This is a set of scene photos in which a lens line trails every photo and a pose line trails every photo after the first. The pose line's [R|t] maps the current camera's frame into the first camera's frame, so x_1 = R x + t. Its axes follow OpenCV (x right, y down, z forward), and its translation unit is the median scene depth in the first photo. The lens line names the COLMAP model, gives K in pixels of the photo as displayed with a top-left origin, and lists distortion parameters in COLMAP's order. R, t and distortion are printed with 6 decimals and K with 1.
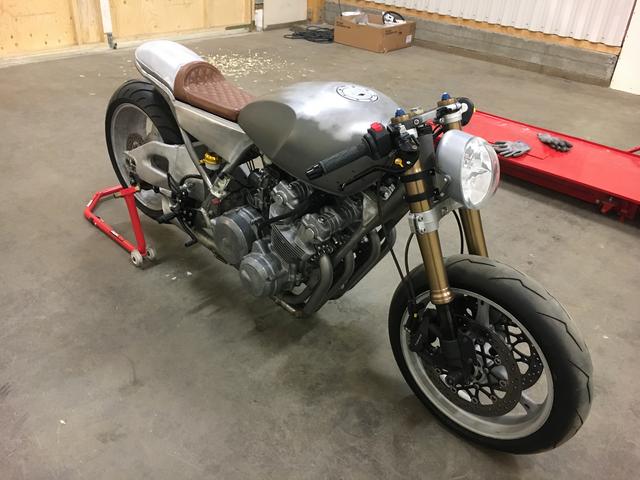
lens RADIAL K [[549.9, 0, 315.0], [0, 549.9, 240.5], [0, 0, 1]] dist [0.068316, -0.102399]
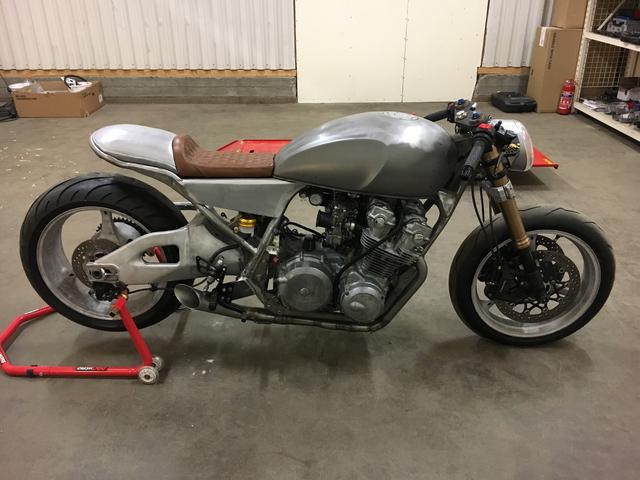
lens RADIAL K [[549.9, 0, 315.0], [0, 549.9, 240.5], [0, 0, 1]] dist [0.068316, -0.102399]
pose [[0.731249, -0.344304, 0.588837, -0.262743], [0.389842, 0.919331, 0.053423, -0.047947], [-0.559730, 0.190488, 0.806484, 0.061085]]
